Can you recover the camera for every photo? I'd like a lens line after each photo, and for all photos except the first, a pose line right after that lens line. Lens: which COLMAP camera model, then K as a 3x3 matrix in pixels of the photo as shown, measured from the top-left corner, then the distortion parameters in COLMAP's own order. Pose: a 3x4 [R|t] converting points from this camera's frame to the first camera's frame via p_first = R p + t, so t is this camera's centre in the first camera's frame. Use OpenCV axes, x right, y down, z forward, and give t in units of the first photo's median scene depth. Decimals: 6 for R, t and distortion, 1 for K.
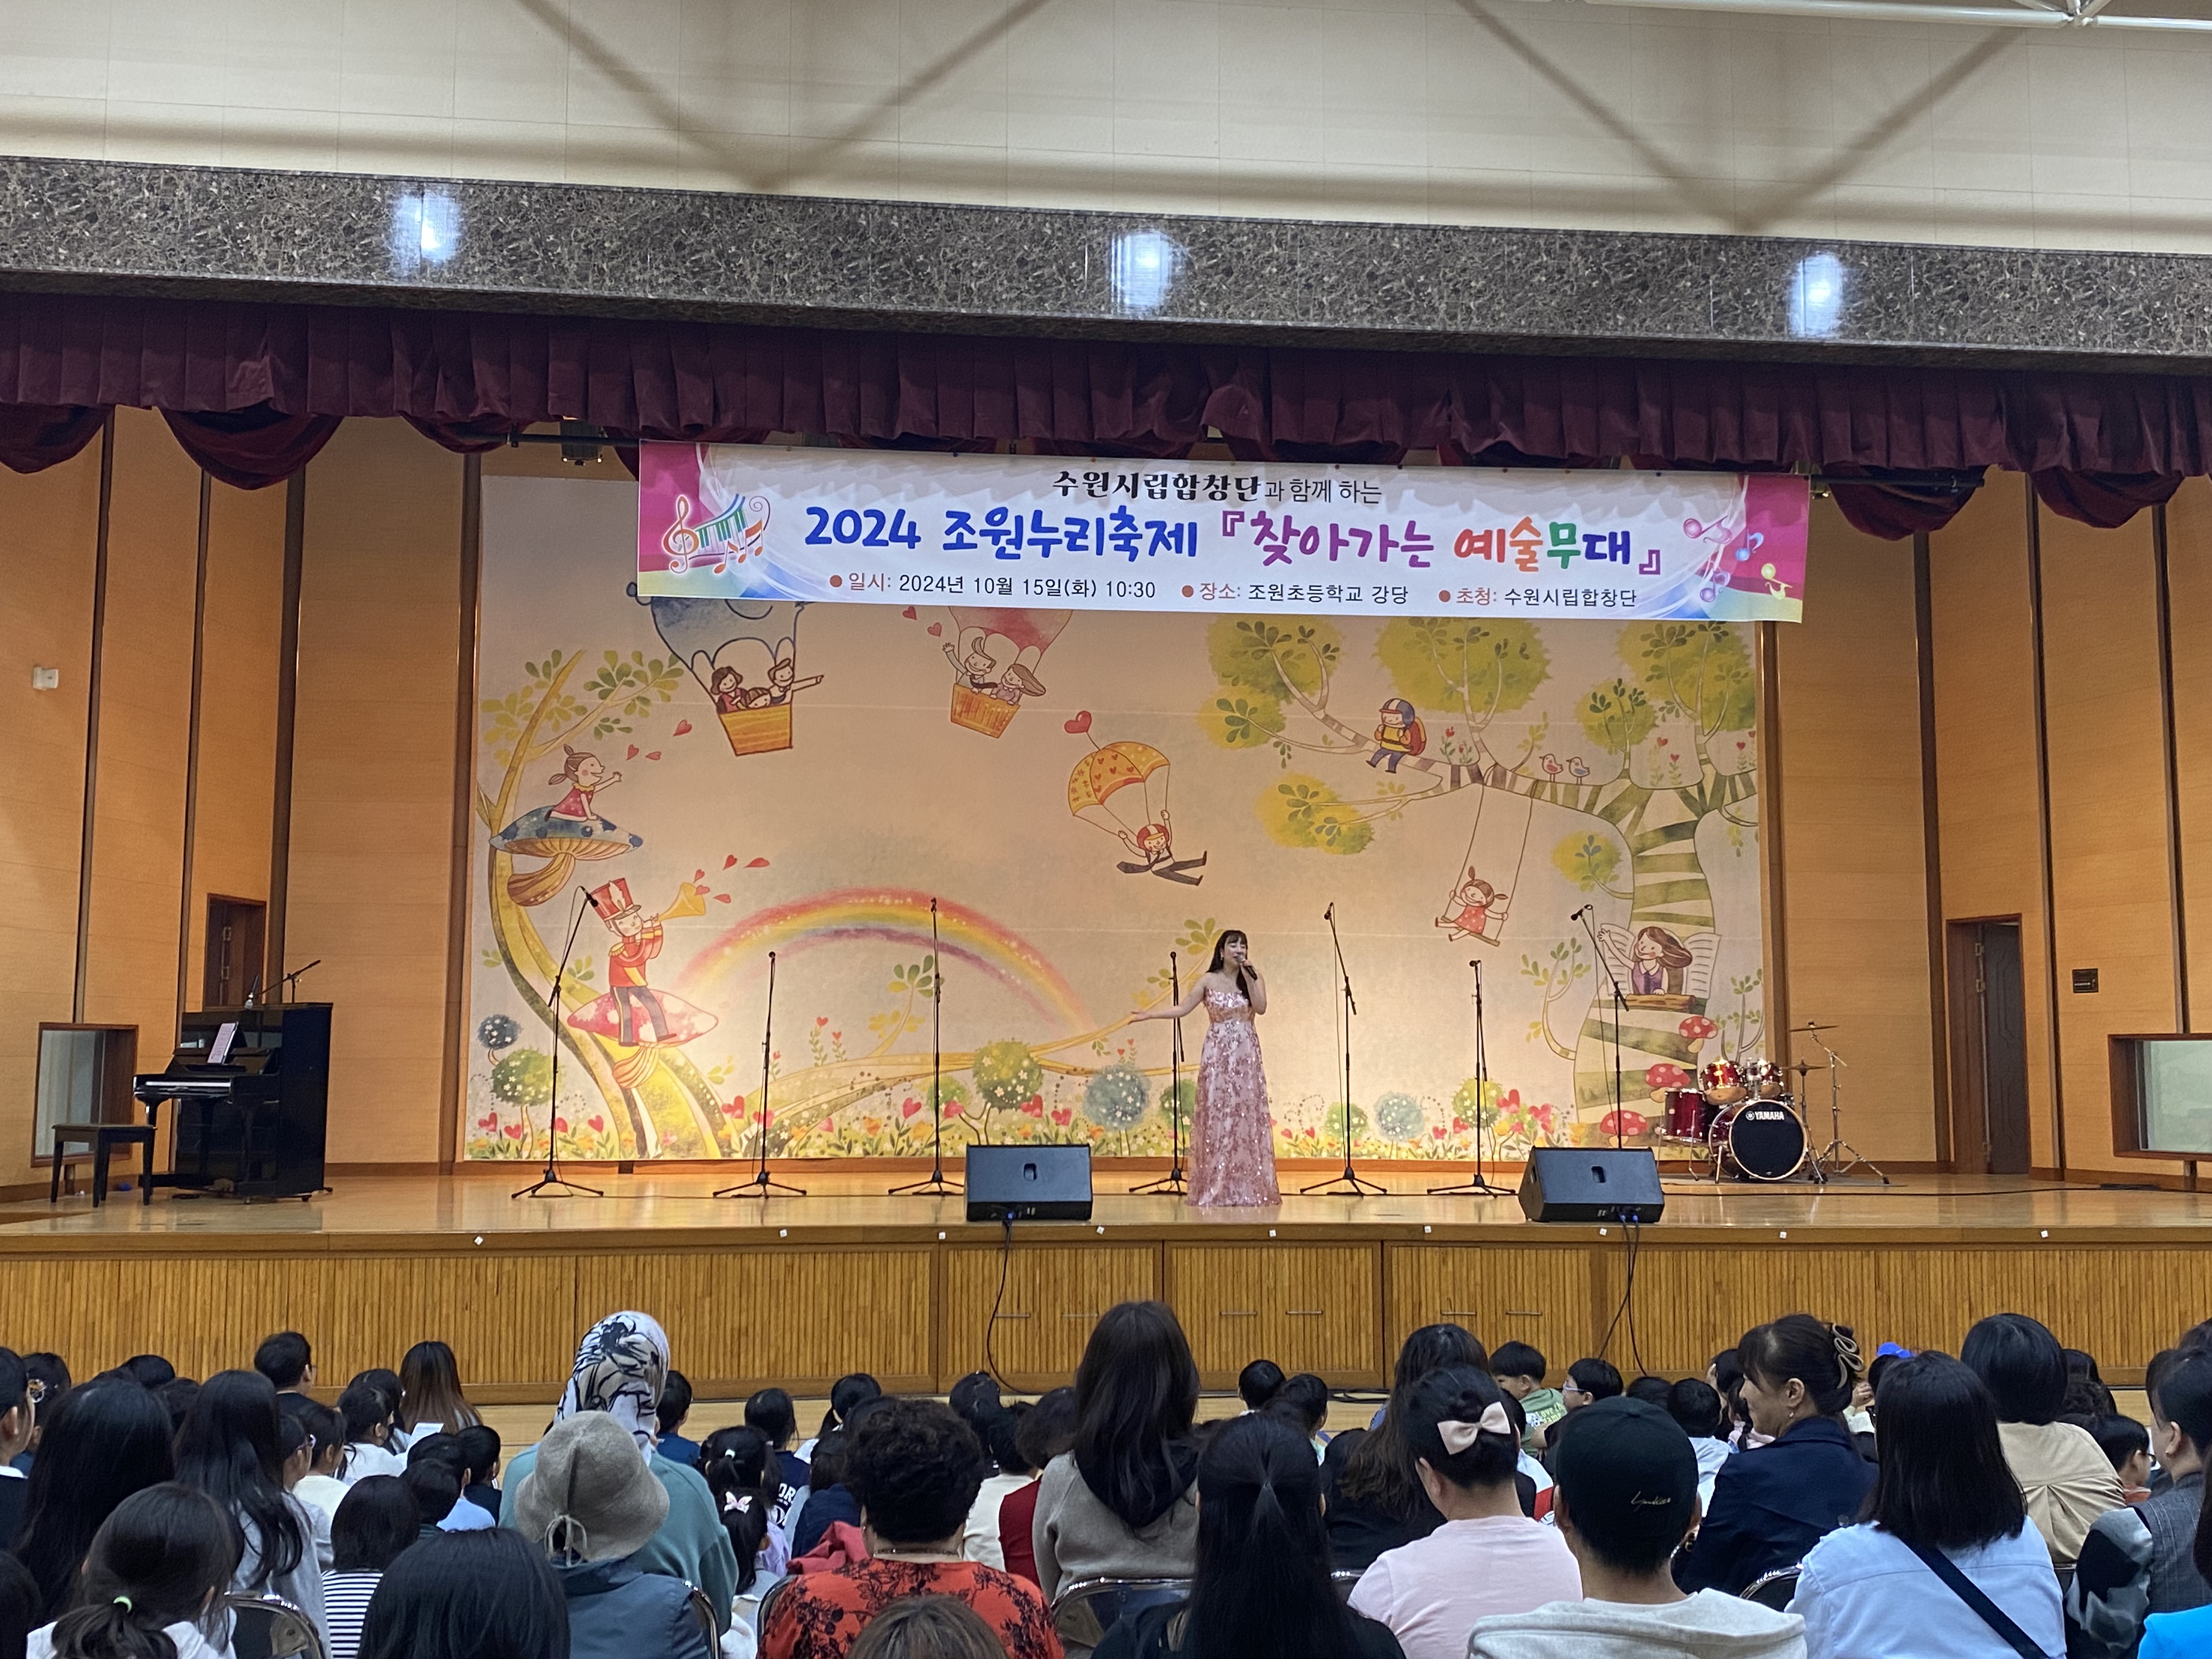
lens RADIAL K [[2286.4, 0, 1106.0], [0, 2286.4, 829.5], [0, 0, 1]] dist [0.190841, -0.511717]
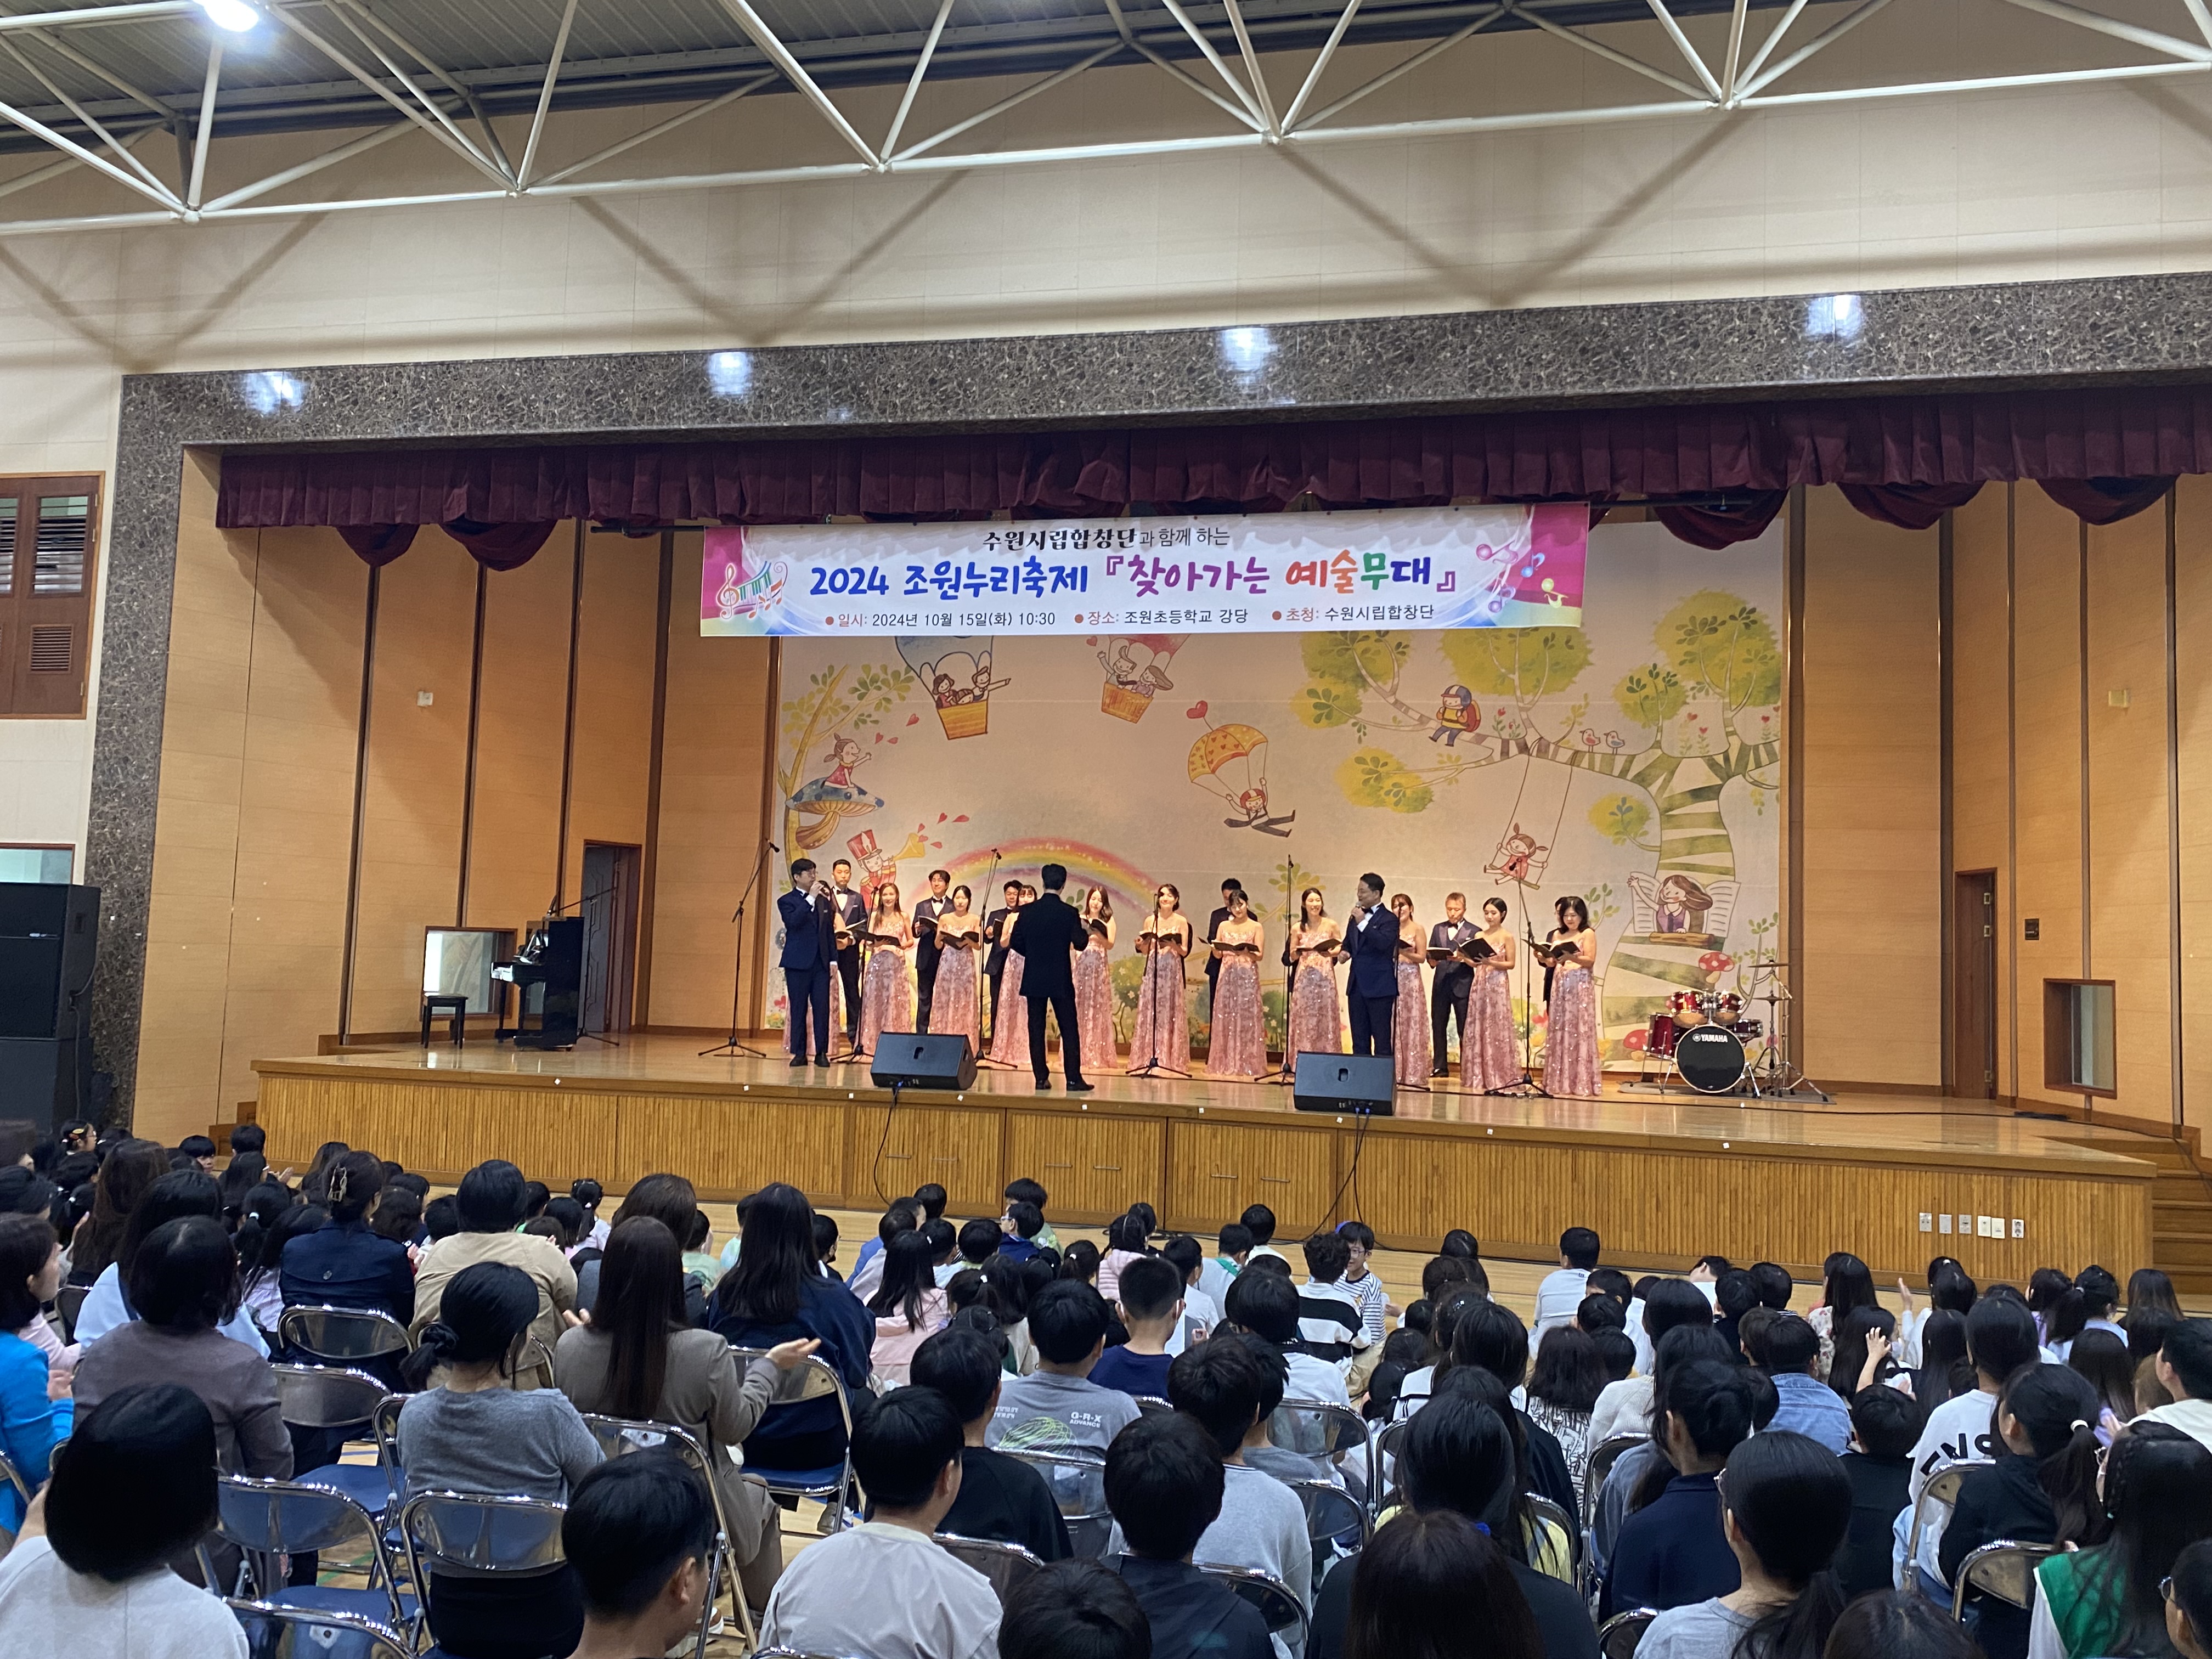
lens RADIAL K [[1863.1, 0, 1108.1], [0, 1863.1, 812.6], [0, 0, 1]] dist [0.180363, -0.462042]
pose [[0.936772, 0.002225, -0.349934, 0.319990], [0.004803, 0.999804, 0.019215, -0.009982], [0.349908, -0.019681, 0.936577, 0.000223]]
